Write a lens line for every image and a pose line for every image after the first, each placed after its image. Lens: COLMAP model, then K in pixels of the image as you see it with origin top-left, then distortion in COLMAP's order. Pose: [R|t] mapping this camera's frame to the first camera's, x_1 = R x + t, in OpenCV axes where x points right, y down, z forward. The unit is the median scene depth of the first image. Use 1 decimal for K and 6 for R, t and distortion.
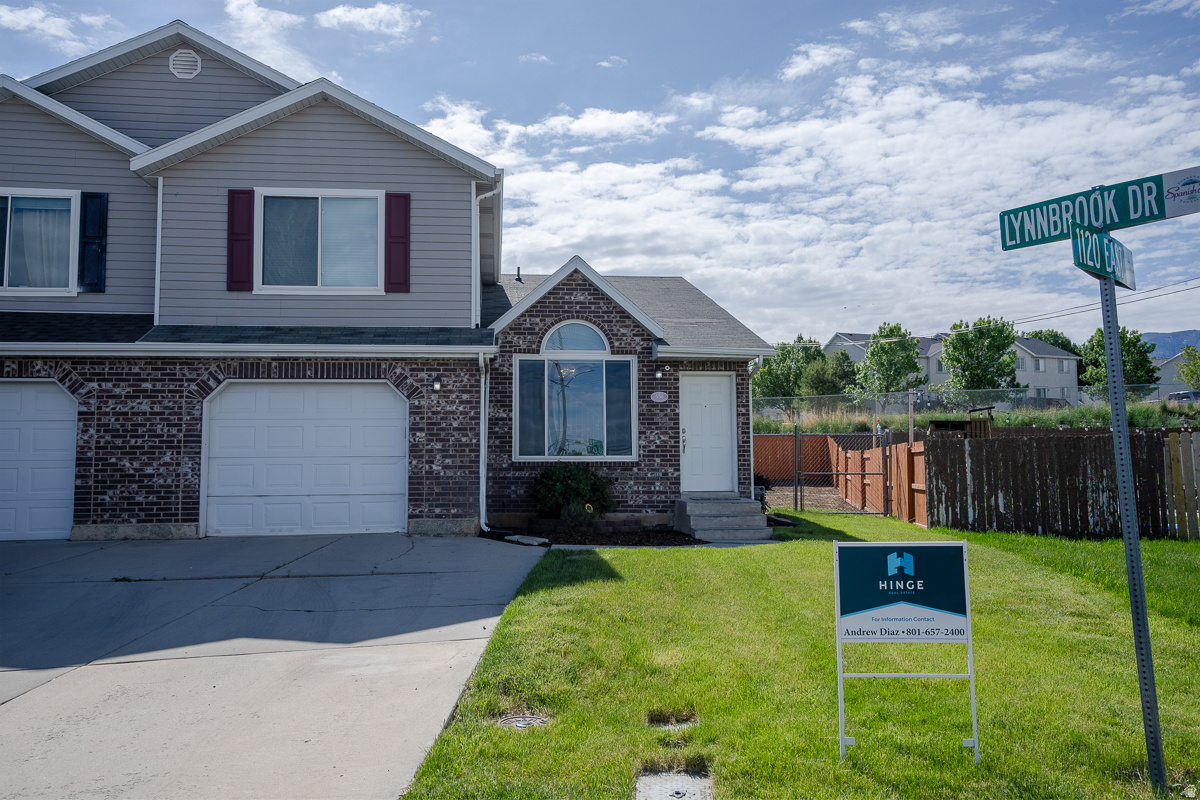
lens RADIAL K [[935.9, 0, 600.0], [0, 935.9, 400.0], [0, 0, 1]] dist [0.017107, 0.004555]
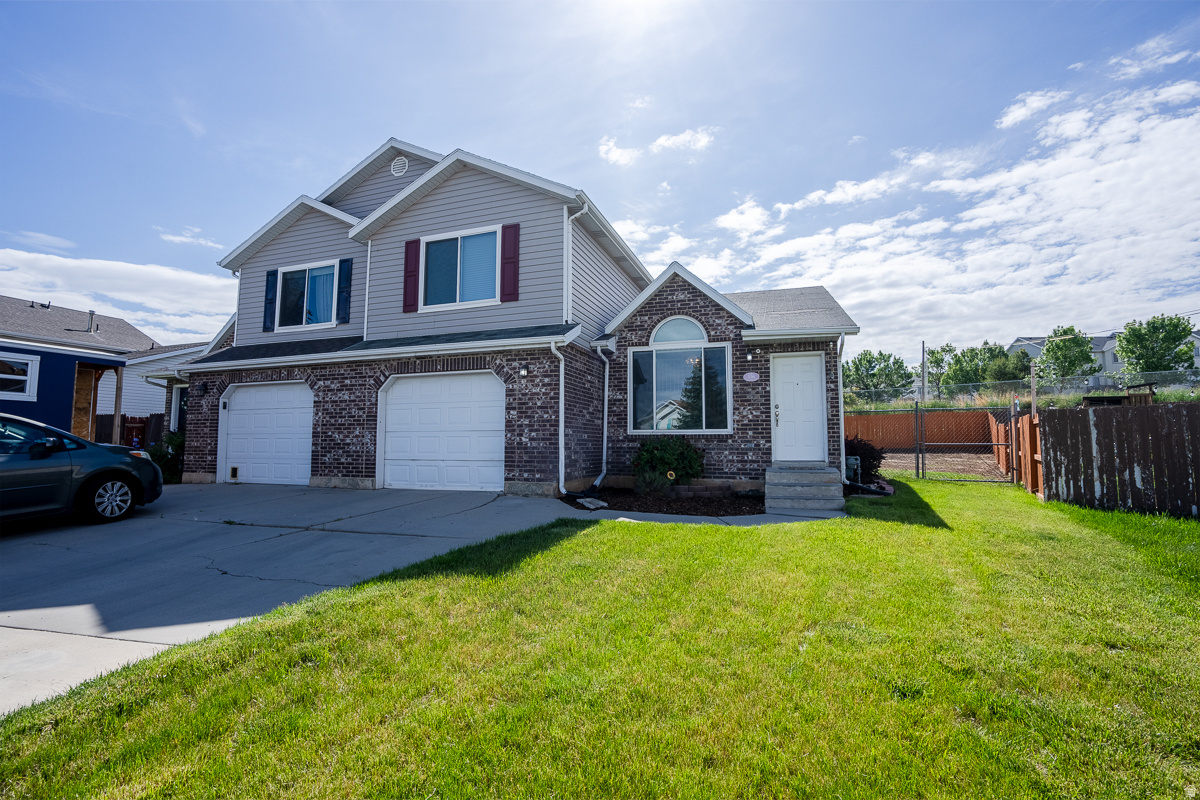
lens RADIAL K [[554.4, 0, 594.3], [0, 554.4, 400.2], [0, 0, 1]] dist [-0.062680, 0.023516]
pose [[0.906542, -0.028047, -0.421182, 0.175231], [0.029365, 0.999563, -0.003357, 0.022006], [0.421092, -0.009325, 0.906970, 0.323390]]
